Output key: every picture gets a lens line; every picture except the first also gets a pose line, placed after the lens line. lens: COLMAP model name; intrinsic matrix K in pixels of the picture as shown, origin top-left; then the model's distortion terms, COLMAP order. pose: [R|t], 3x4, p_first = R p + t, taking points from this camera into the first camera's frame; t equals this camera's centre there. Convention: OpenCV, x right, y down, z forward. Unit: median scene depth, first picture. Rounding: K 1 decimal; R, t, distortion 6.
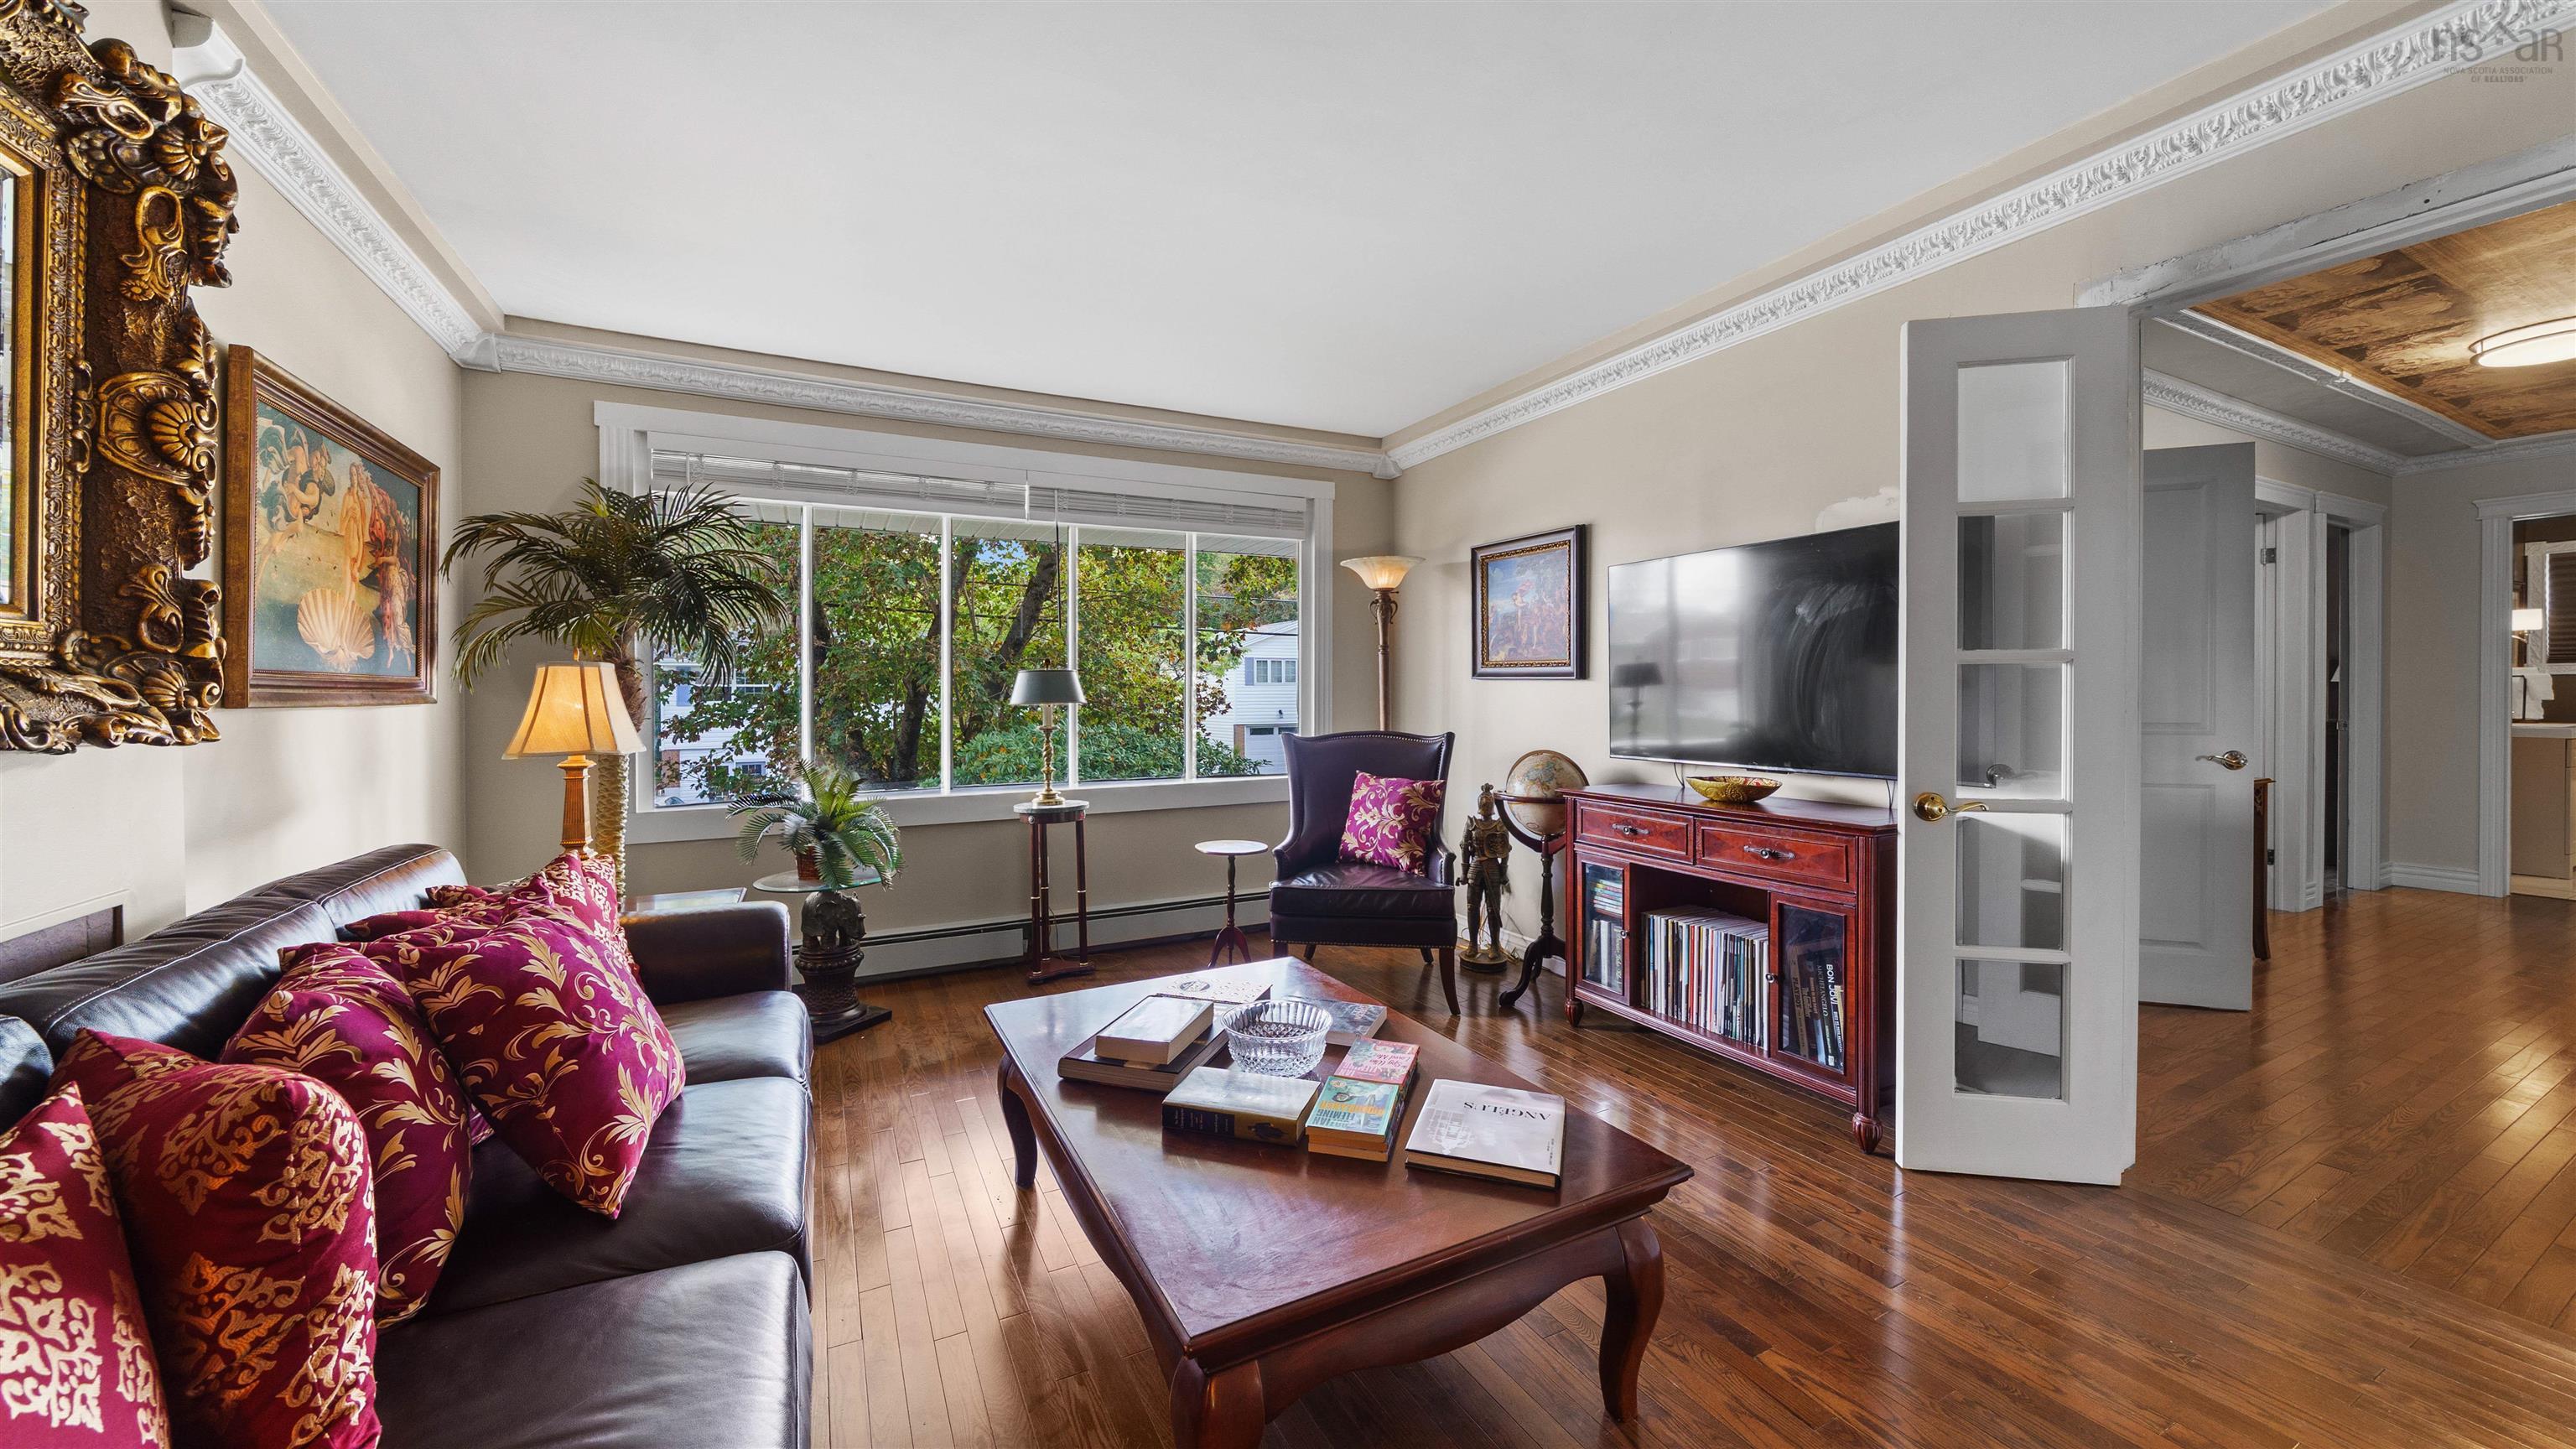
lens RADIAL K [[914.8, 0, 1279.9], [0, 914.8, 695.2], [0, 0, 1]] dist [-0.001141, -0.000077]
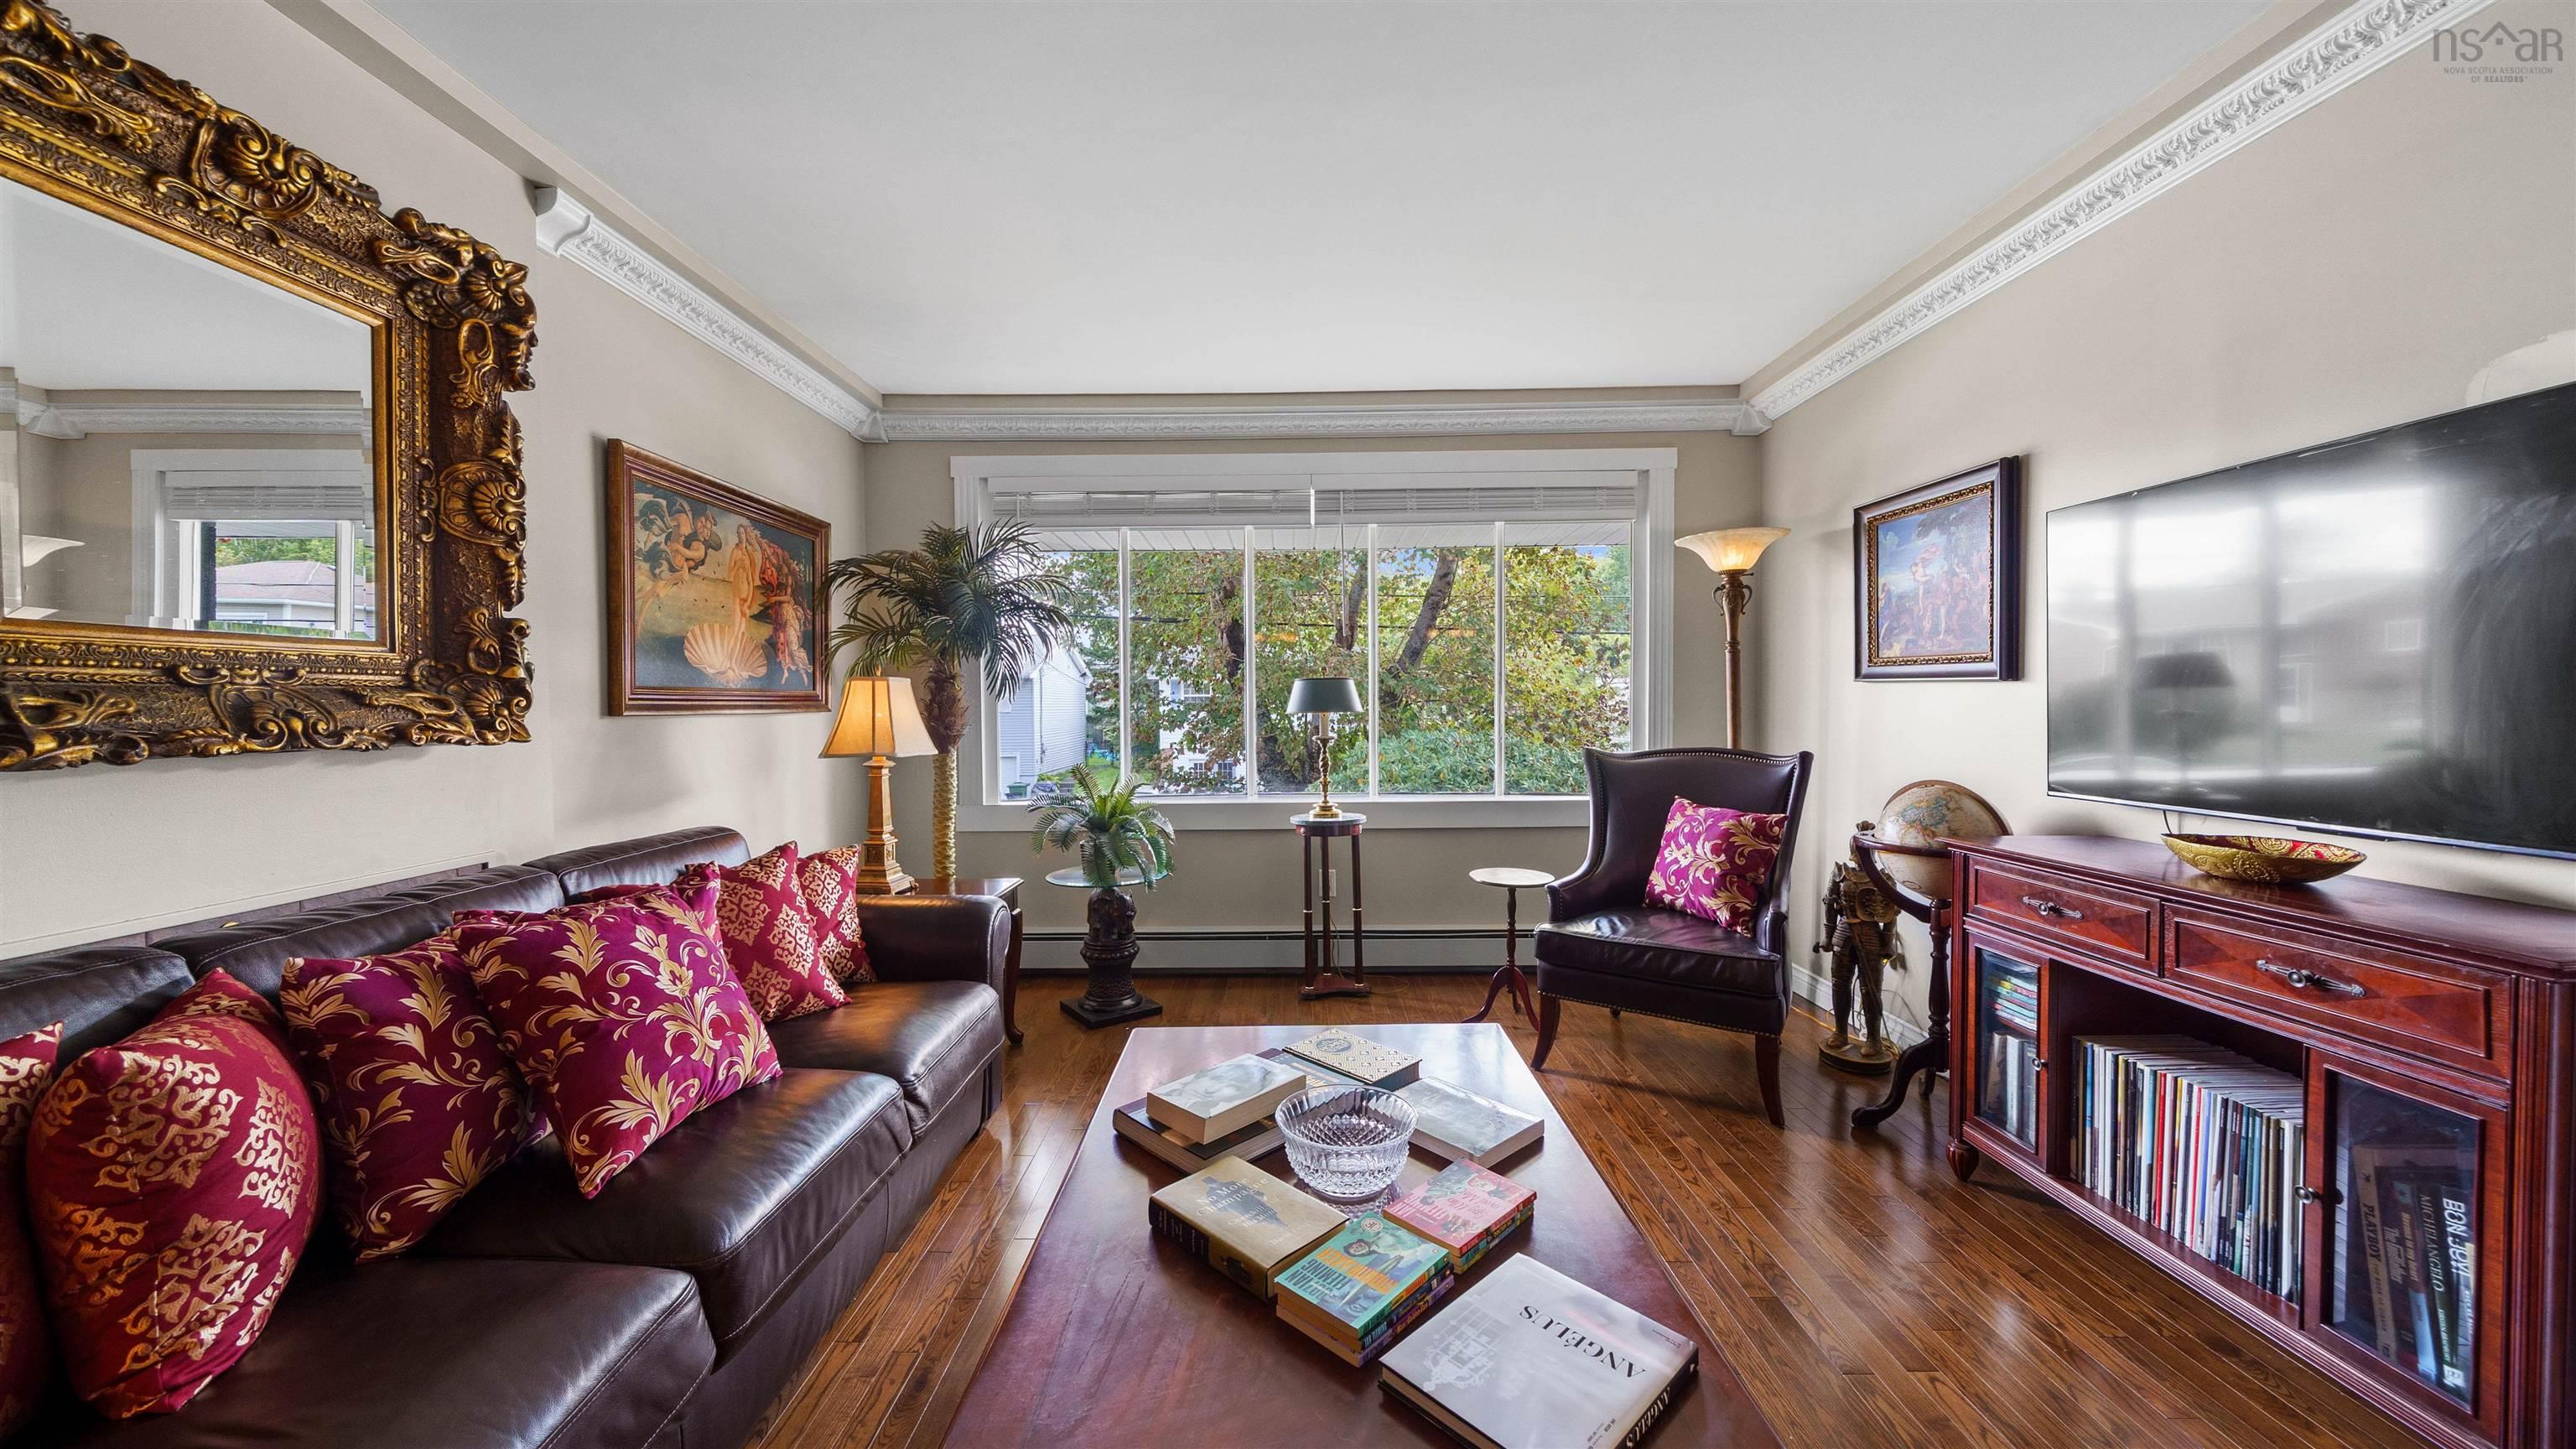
lens RADIAL K [[891.9, 0, 1287.0], [0, 891.9, 719.0], [0, 0, 1]] dist [-0.003170, -0.000254]
pose [[0.889449, 0.006465, -0.456990, 0.198043], [0.001839, 0.999841, 0.017725, -0.001527], [0.457032, -0.016606, 0.889295, 0.194133]]
